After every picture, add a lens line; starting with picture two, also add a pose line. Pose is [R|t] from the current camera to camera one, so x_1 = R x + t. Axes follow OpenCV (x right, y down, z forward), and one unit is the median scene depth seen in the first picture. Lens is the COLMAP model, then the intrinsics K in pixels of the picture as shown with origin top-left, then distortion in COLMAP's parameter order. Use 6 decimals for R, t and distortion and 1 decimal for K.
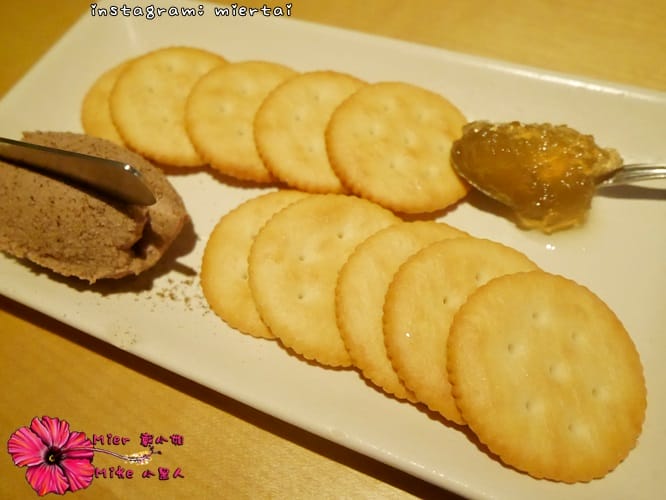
lens RADIAL K [[607.4, 0, 333.0], [0, 607.4, 263.4], [0, 0, 1]] dist [0.012379, 0.013499]
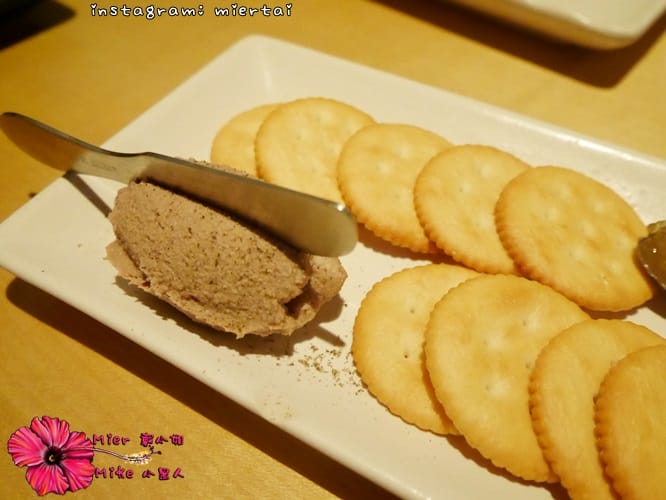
lens RADIAL K [[607.4, 0, 333.0], [0, 607.4, 263.4], [0, 0, 1]] dist [0.012379, 0.013499]
pose [[0.988711, 0.145844, 0.034357, -0.297277], [-0.139173, 0.978833, -0.150057, 0.038139], [-0.055515, 0.143582, 0.988080, 0.137018]]
